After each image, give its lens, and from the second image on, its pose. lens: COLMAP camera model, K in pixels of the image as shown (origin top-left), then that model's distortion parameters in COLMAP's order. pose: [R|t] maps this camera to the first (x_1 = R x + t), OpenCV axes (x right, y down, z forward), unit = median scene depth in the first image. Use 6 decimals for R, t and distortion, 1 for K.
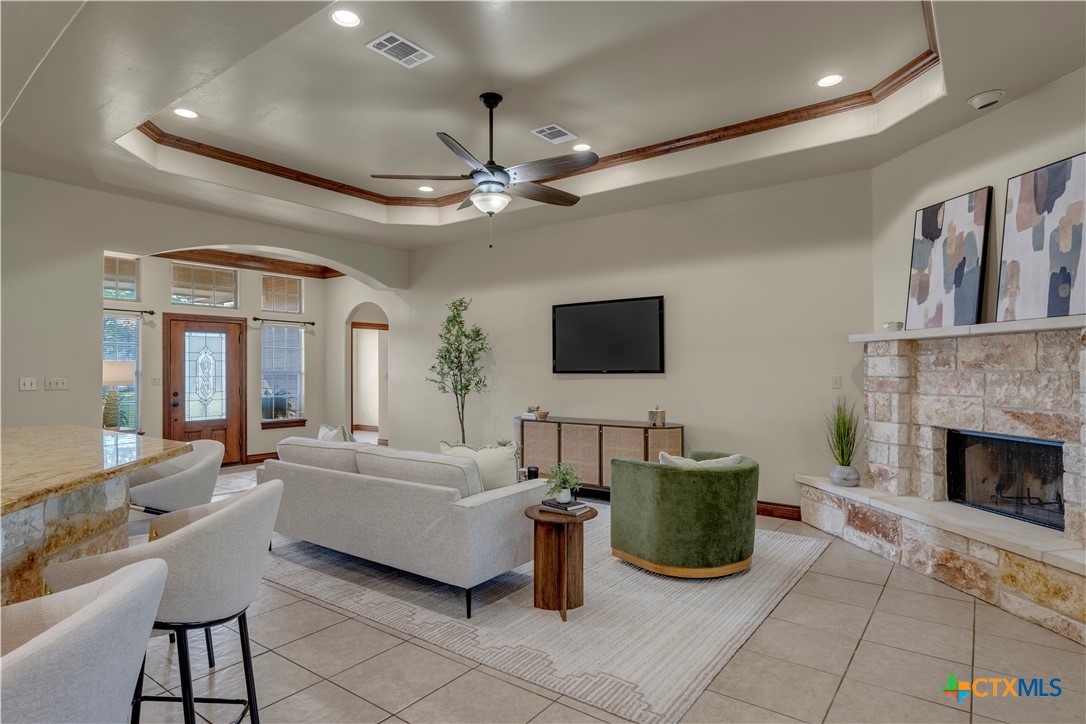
lens RADIAL K [[559.5, 0, 542.1], [0, 559.5, 368.2], [0, 0, 1]] dist [0.012208, 0.000085]
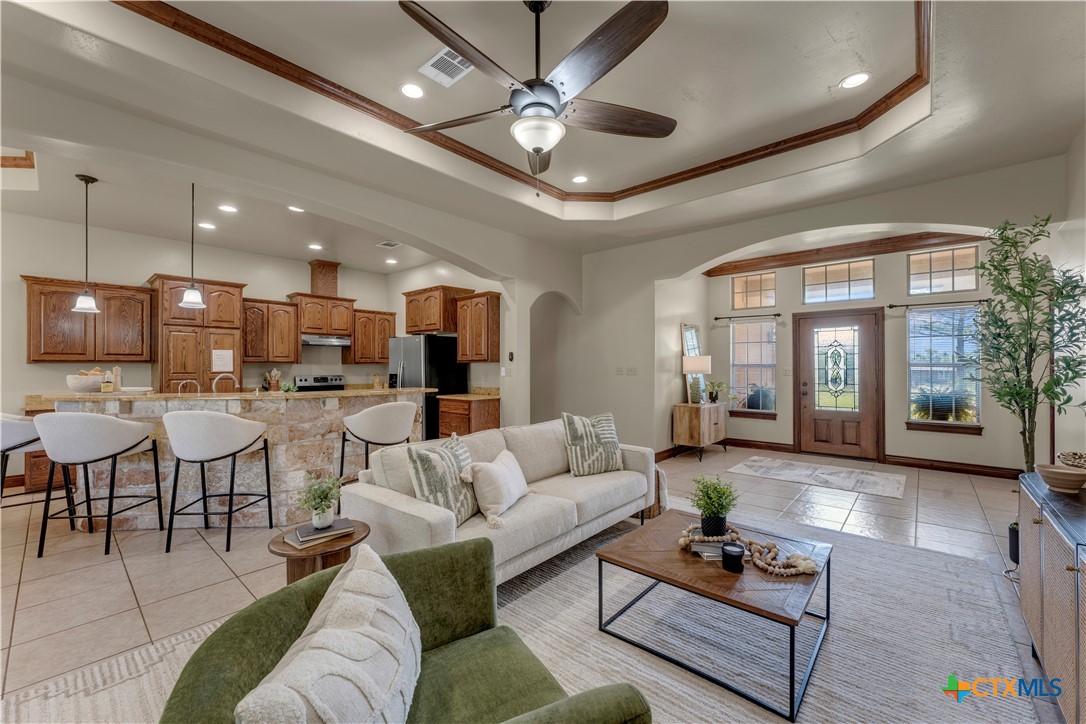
lens RADIAL K [[439.0, 0, 551.7], [0, 439.0, 364.8], [0, 0, 1]] dist [-0.007923, -0.000139]
pose [[-0.066021, 0.001690, -0.997817, 0.269573], [0.002111, 0.999997, 0.001554, 0.005131], [0.997816, -0.002004, -0.066024, 0.578231]]
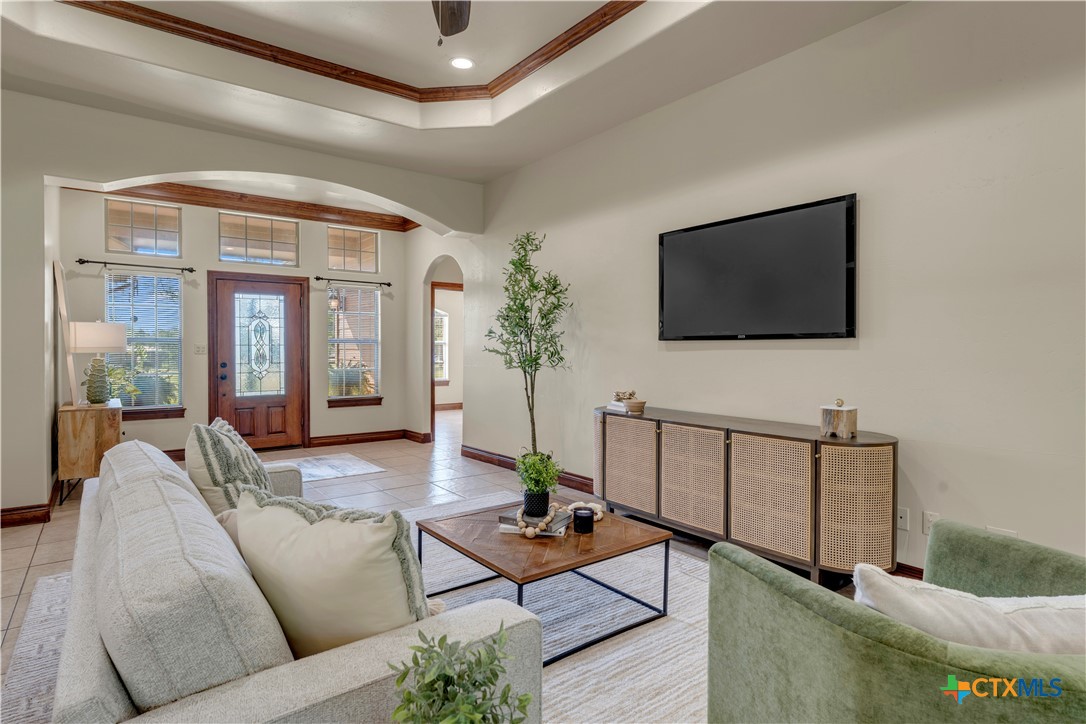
lens RADIAL K [[559.5, 0, 545.0], [0, 559.5, 354.1], [0, 0, 1]] dist [0.012208, 0.000085]
pose [[0.962288, 0.008963, -0.271884, 0.062088], [-0.004373, 0.999838, 0.017482, 0.012596], [0.271997, -0.015634, 0.962171, 0.317430]]
